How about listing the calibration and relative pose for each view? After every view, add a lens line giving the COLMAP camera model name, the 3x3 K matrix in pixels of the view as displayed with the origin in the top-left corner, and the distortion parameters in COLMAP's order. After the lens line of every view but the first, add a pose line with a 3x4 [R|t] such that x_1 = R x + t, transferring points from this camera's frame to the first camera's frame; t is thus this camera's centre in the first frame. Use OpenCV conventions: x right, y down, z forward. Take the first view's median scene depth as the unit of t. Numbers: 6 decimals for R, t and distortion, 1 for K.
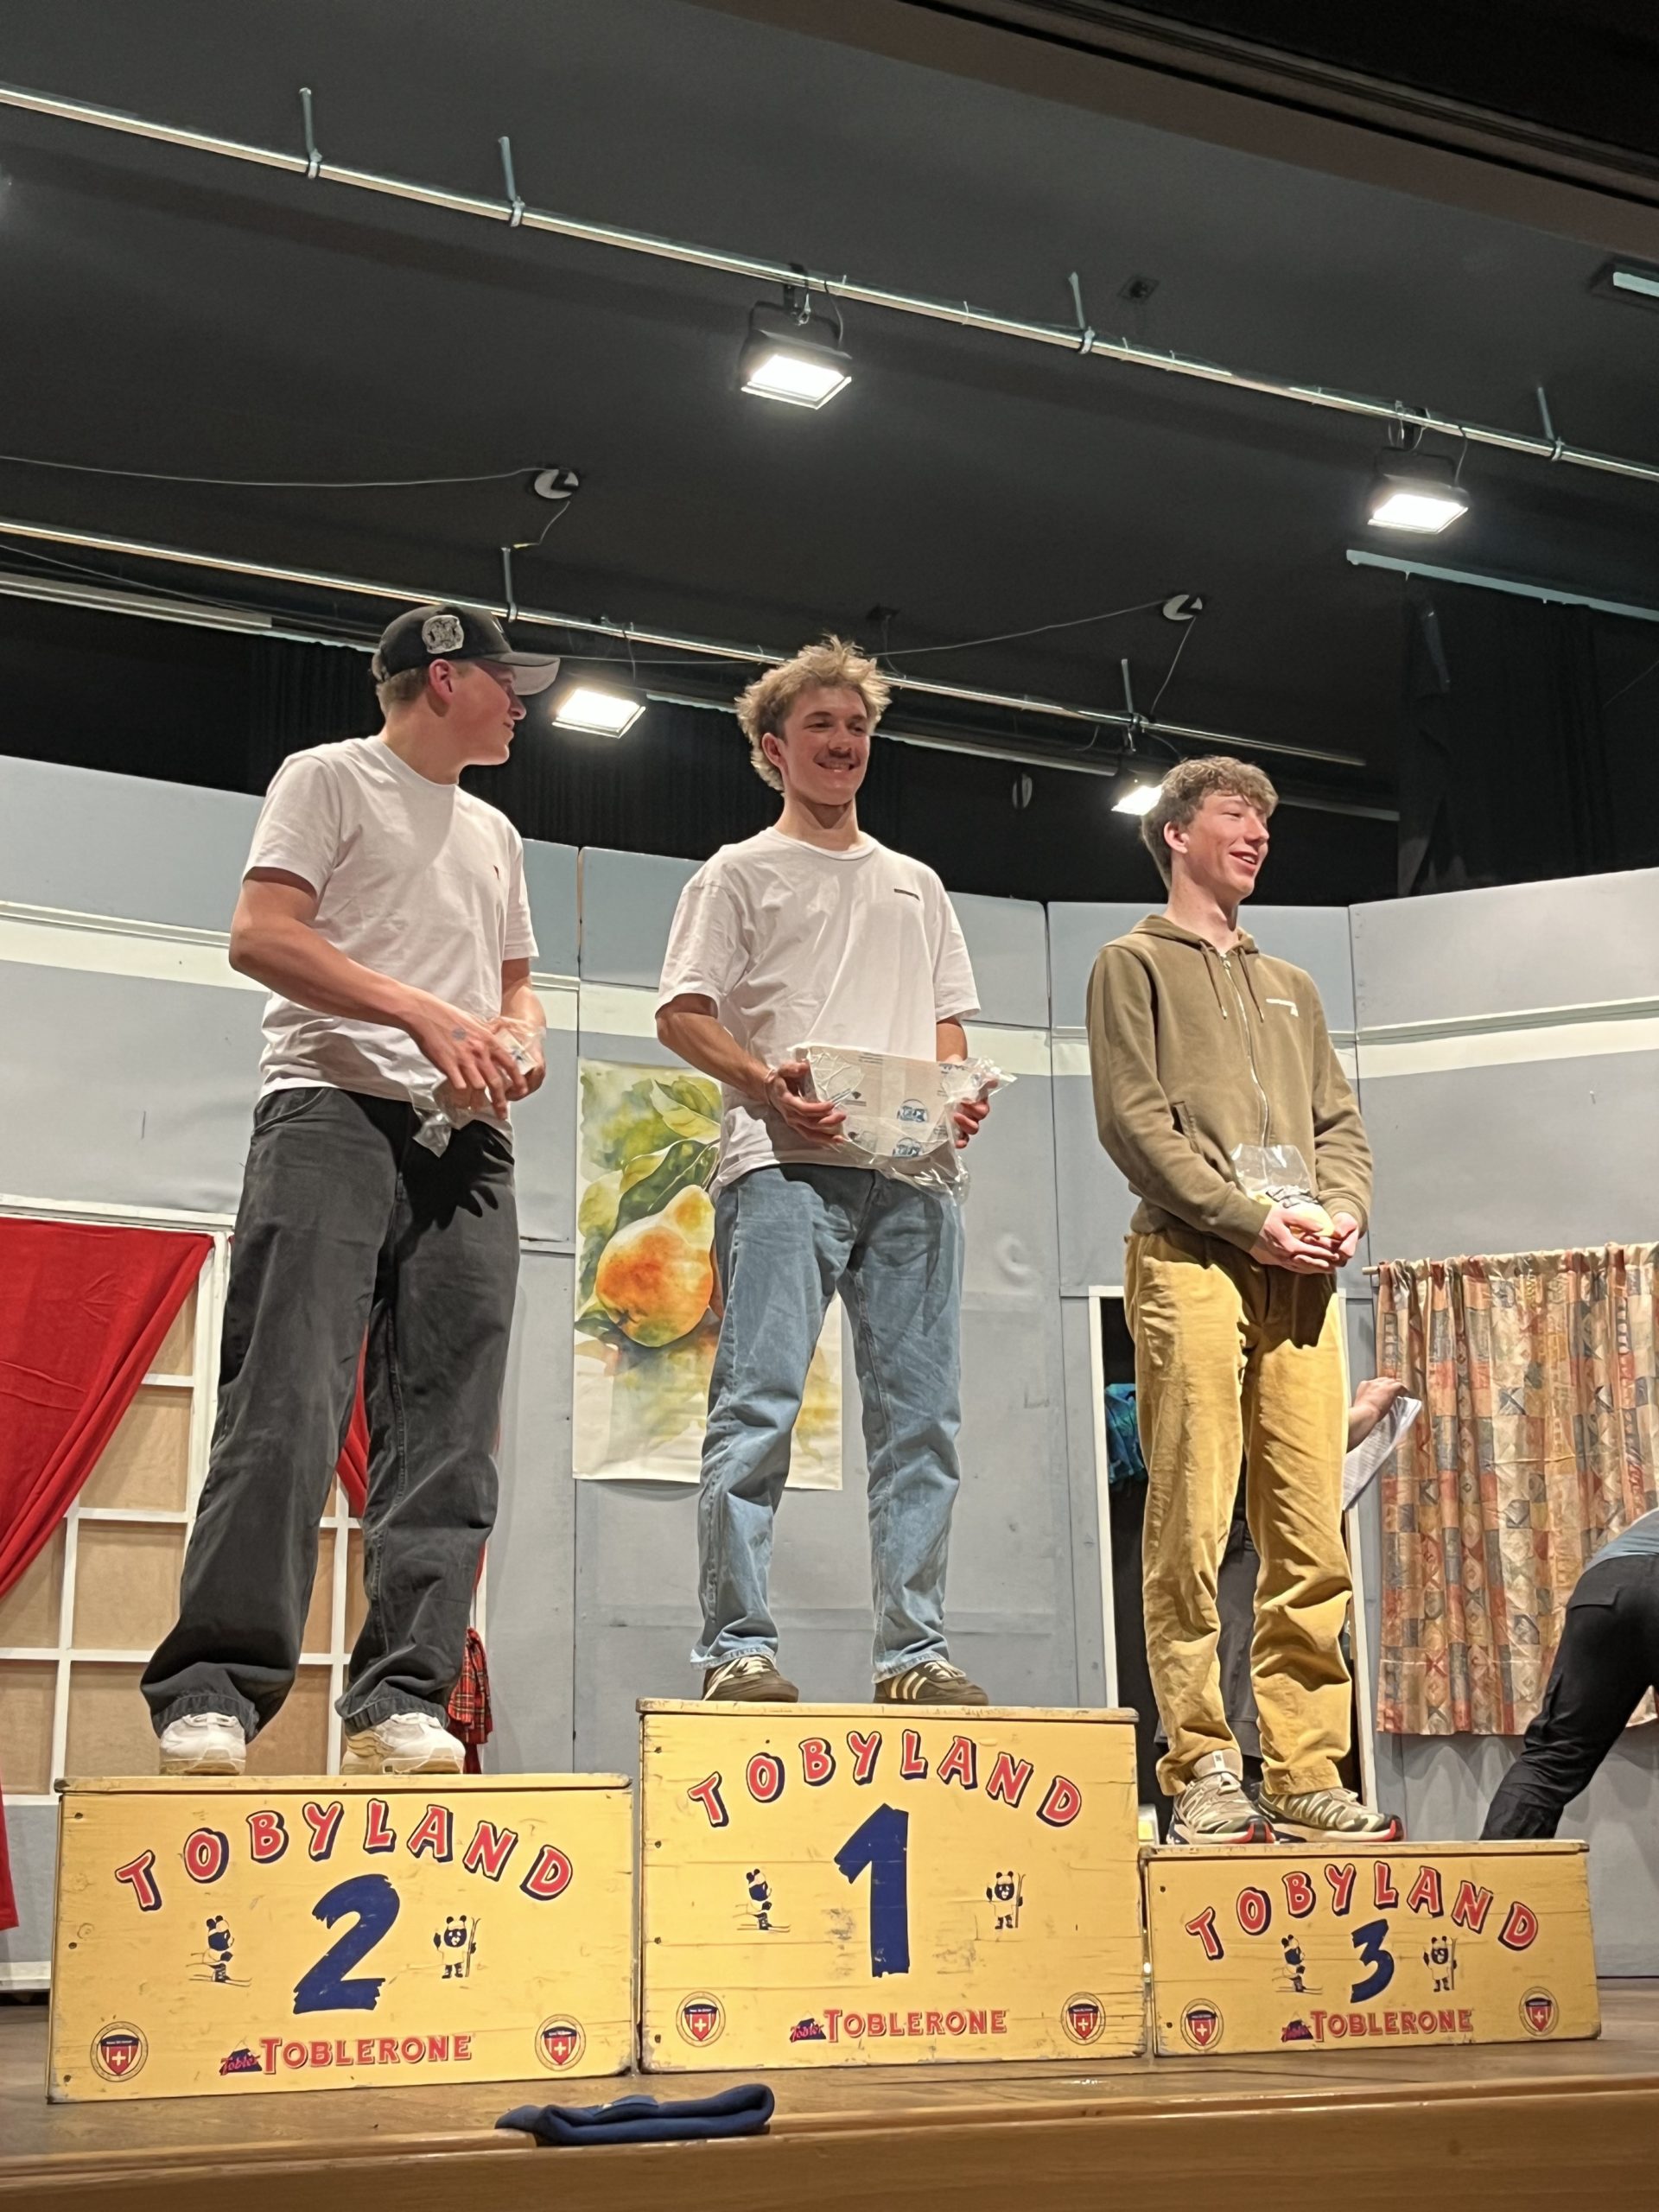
lens RADIAL K [[3041.1, 0, 861.6], [0, 3041.1, 1070.6], [0, 0, 1]] dist [0.171110, -0.630081]
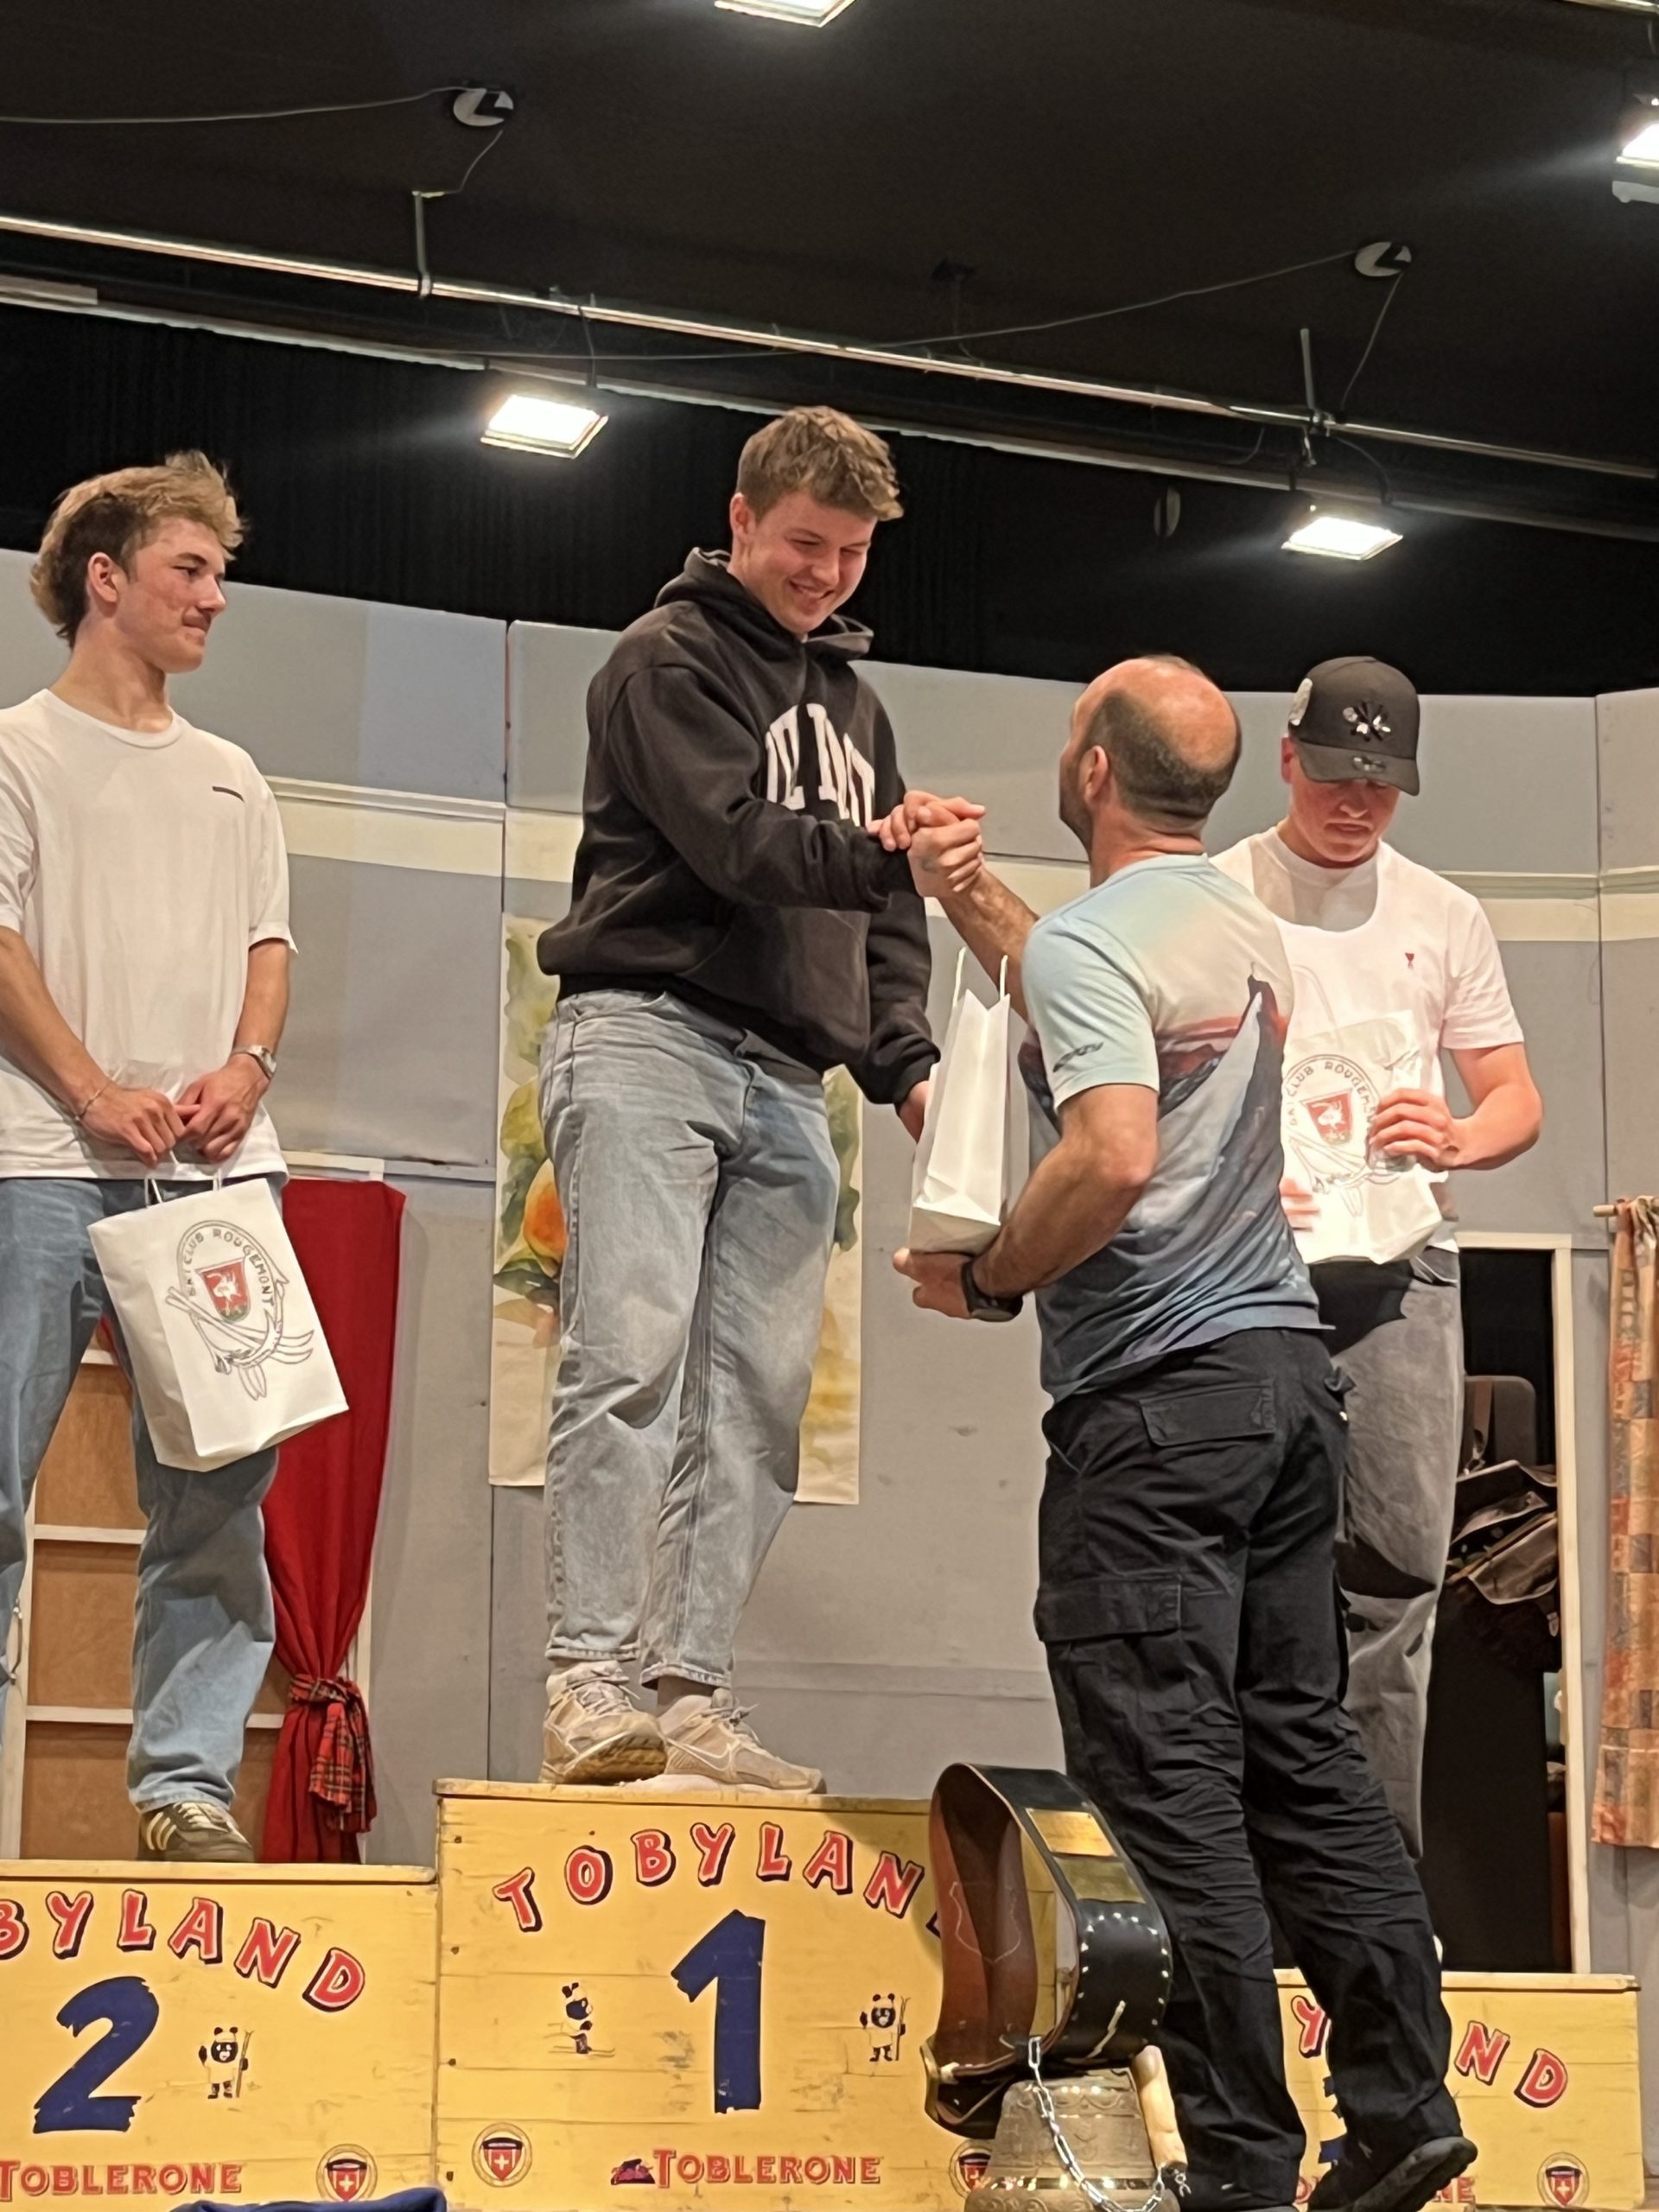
lens RADIAL K [[4773.5, 0, 786.7], [0, 4773.5, 1112.2], [0, 0, 1]] dist [0.180145, -0.560112]
pose [[0.997492, 0.009826, -0.070093, 0.056165], [-0.005336, 0.997939, 0.063953, -0.030462], [0.070577, -0.063419, 0.995488, -0.142791]]
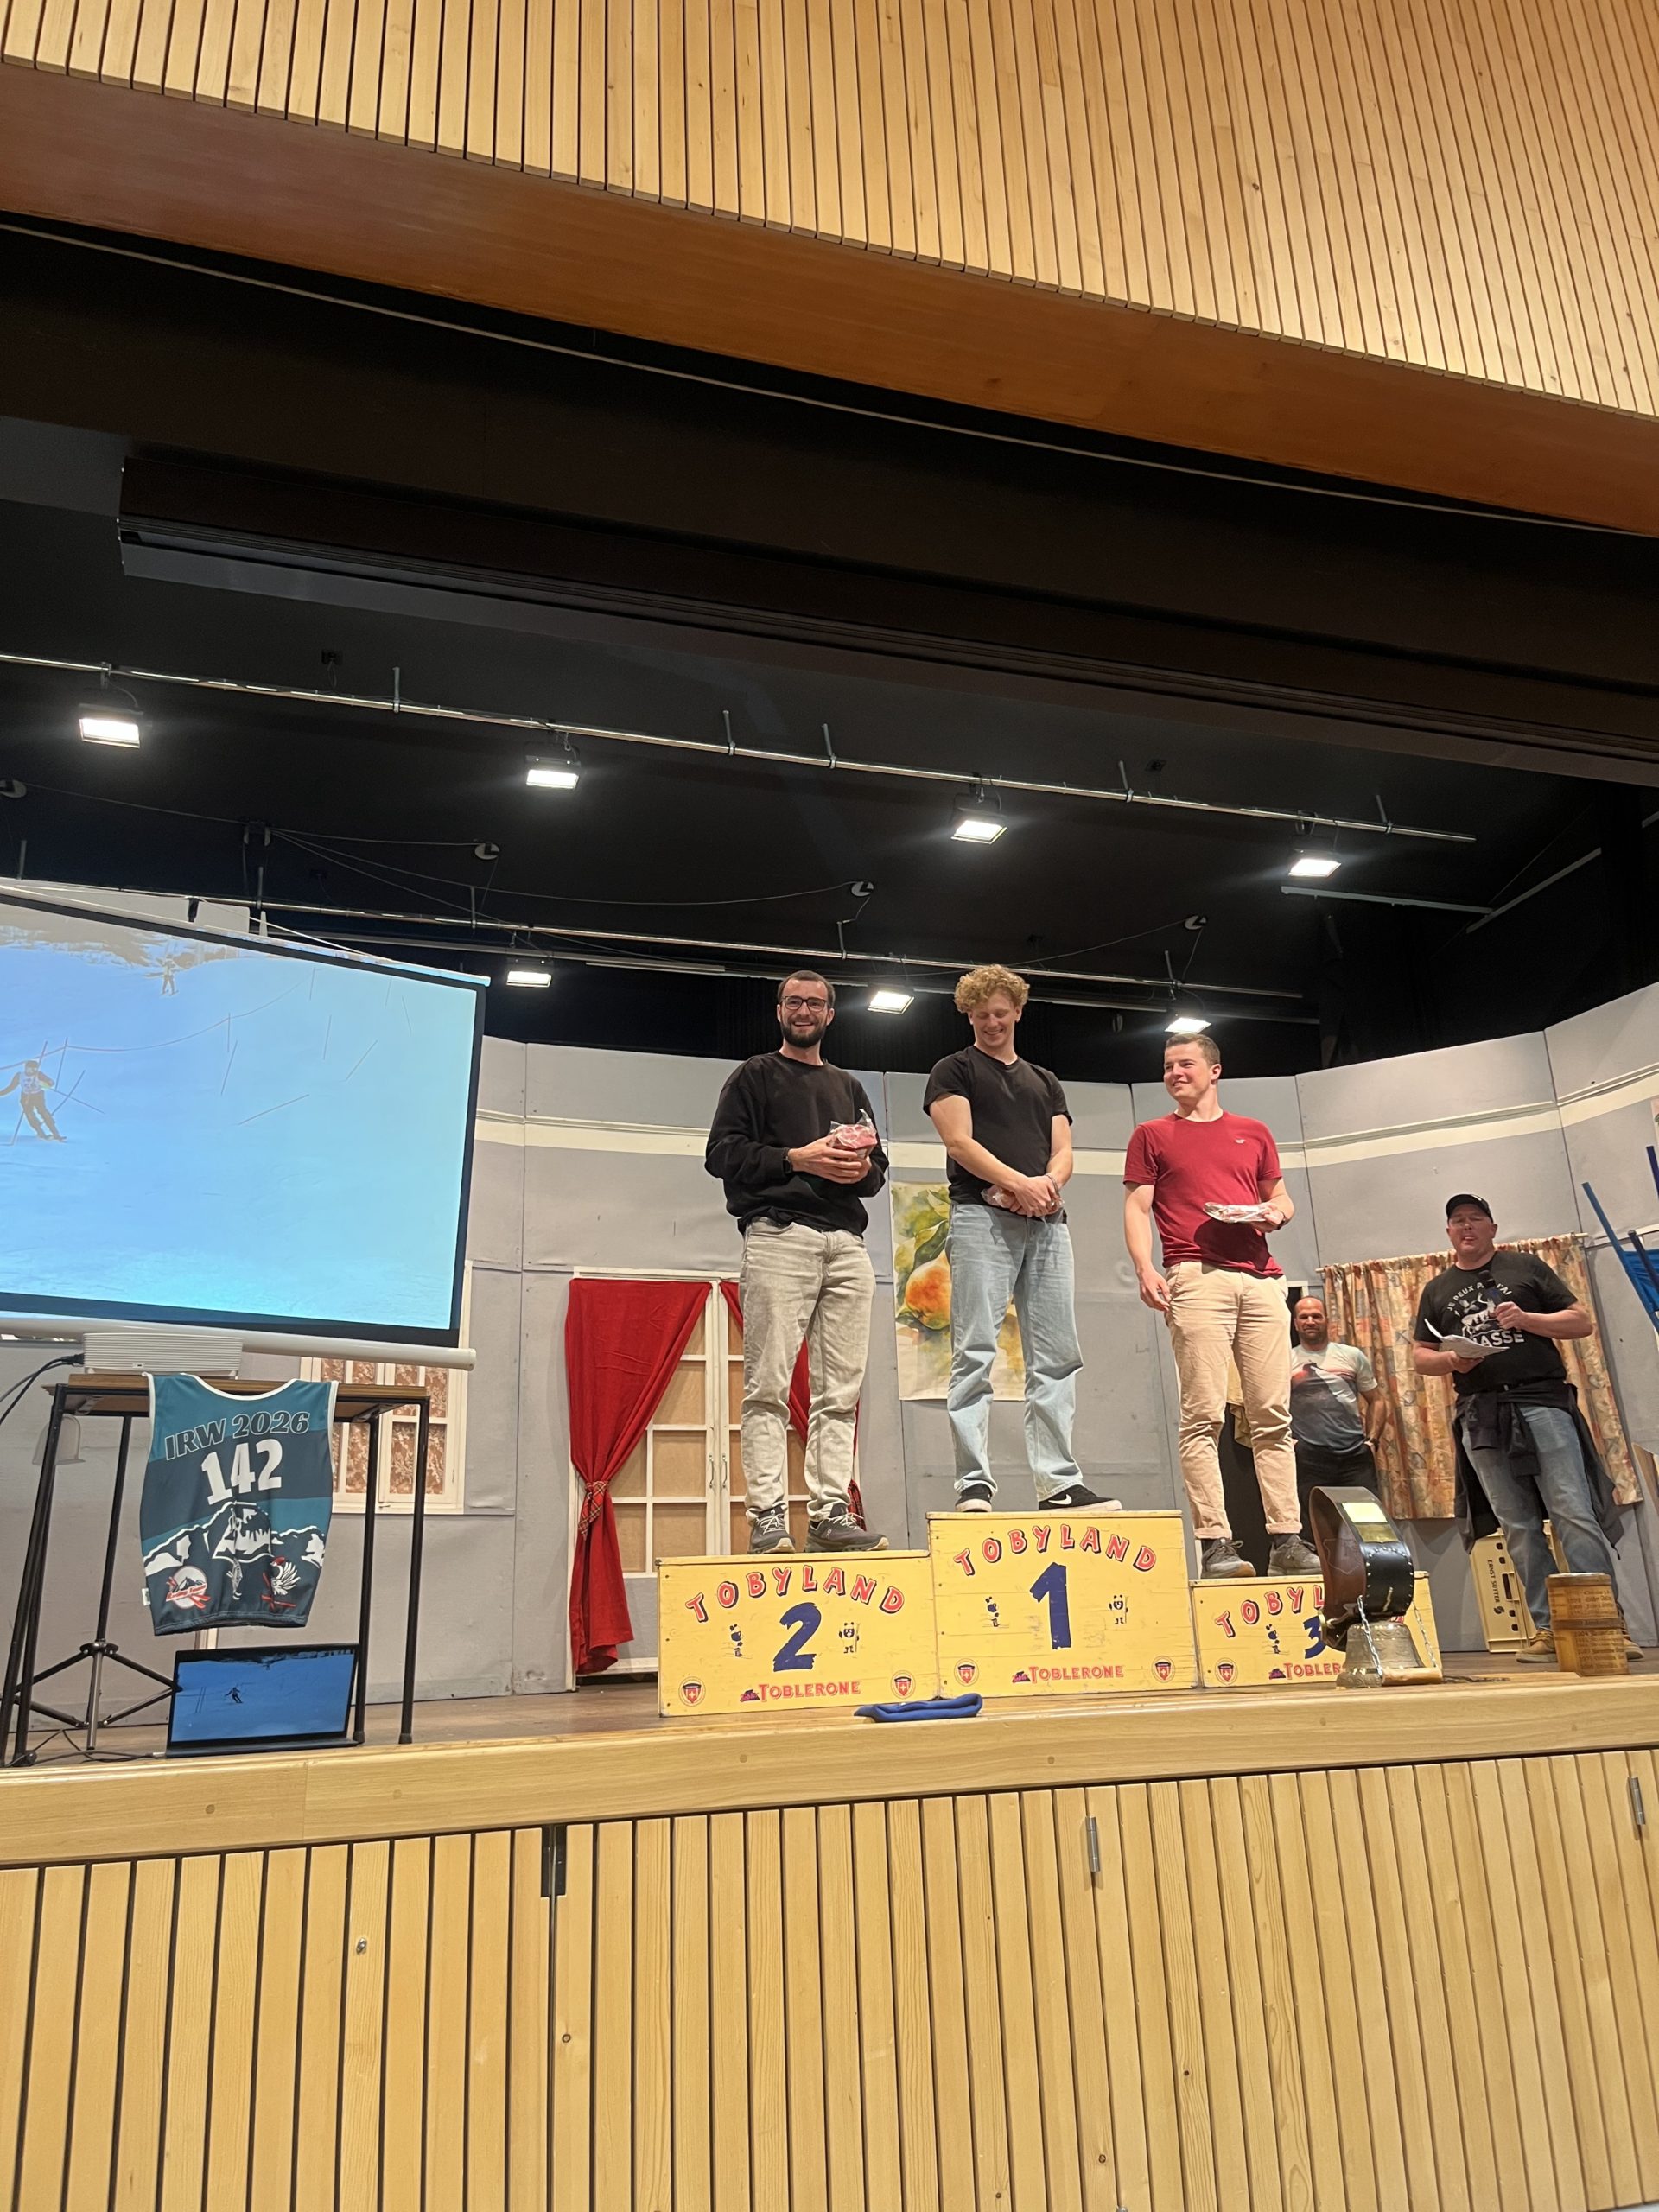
lens RADIAL K [[1660.3, 0, 845.2], [0, 1660.3, 1085.3], [0, 0, 1]] dist [0.100509, -0.250525]
pose [[0.990175, -0.064926, -0.123848, 0.014080], [0.058606, 0.996819, -0.054012, -0.009415], [0.126960, 0.046223, 0.990830, -0.054772]]
